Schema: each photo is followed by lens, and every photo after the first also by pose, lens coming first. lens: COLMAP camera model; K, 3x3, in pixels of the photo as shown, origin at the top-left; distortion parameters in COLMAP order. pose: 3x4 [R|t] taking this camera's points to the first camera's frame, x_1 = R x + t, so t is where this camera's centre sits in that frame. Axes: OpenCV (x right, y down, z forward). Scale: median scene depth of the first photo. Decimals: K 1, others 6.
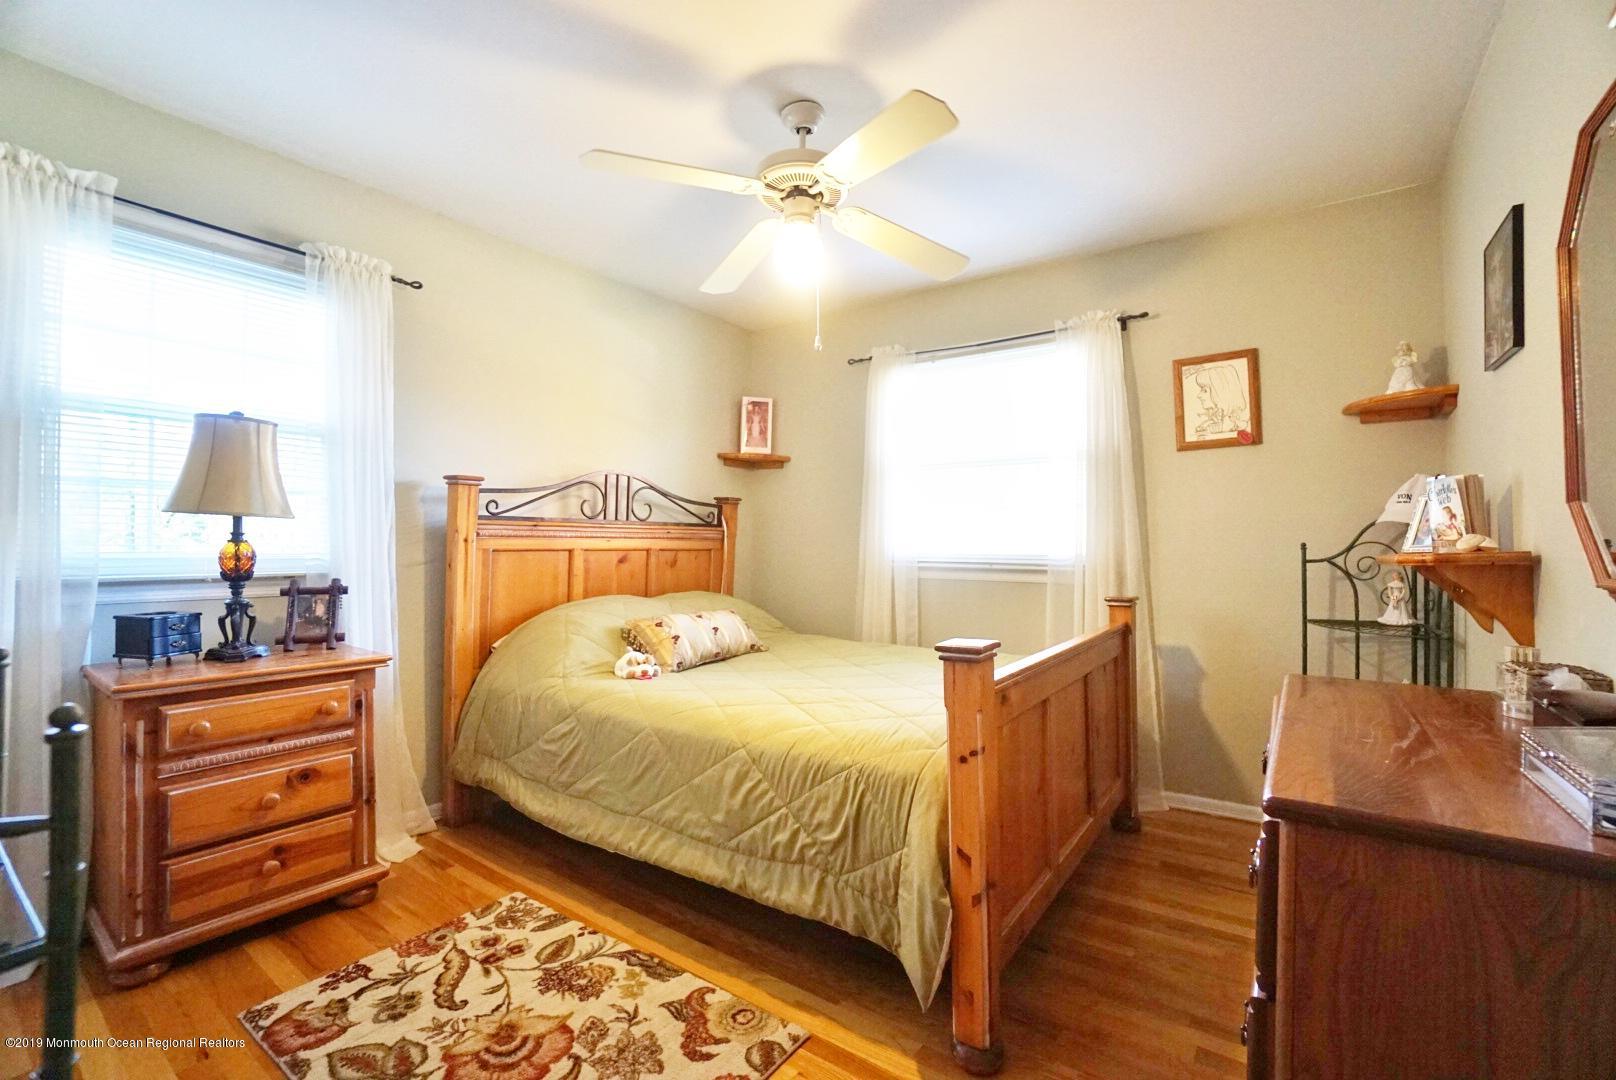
lens RADIAL K [[710.5, 0, 804.0], [0, 710.5, 536.8], [0, 0, 1]] dist [-0.062111, 0.021997]
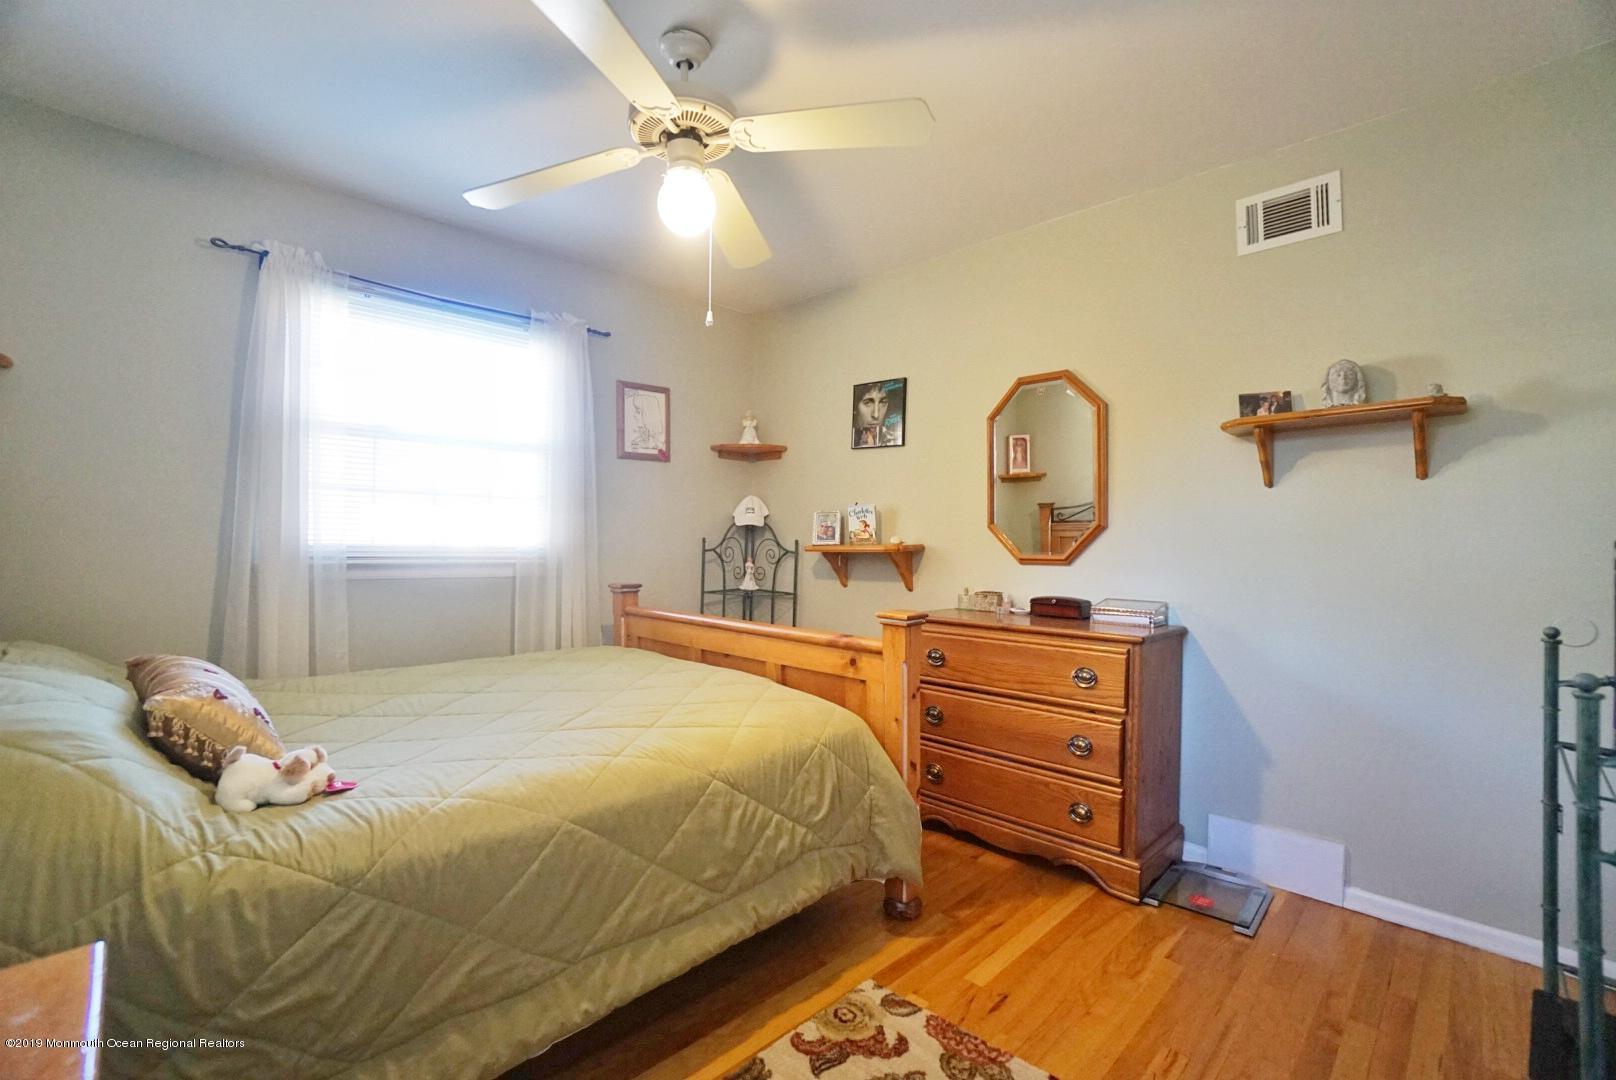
lens RADIAL K [[710.5, 0, 804.0], [0, 710.5, 536.8], [0, 0, 1]] dist [-0.062111, 0.021997]
pose [[0.151481, 0.004914, 0.988448, -0.842074], [-0.023168, 0.999731, -0.001420, 0.006107], [-0.988189, -0.022685, 0.151554, 0.715456]]
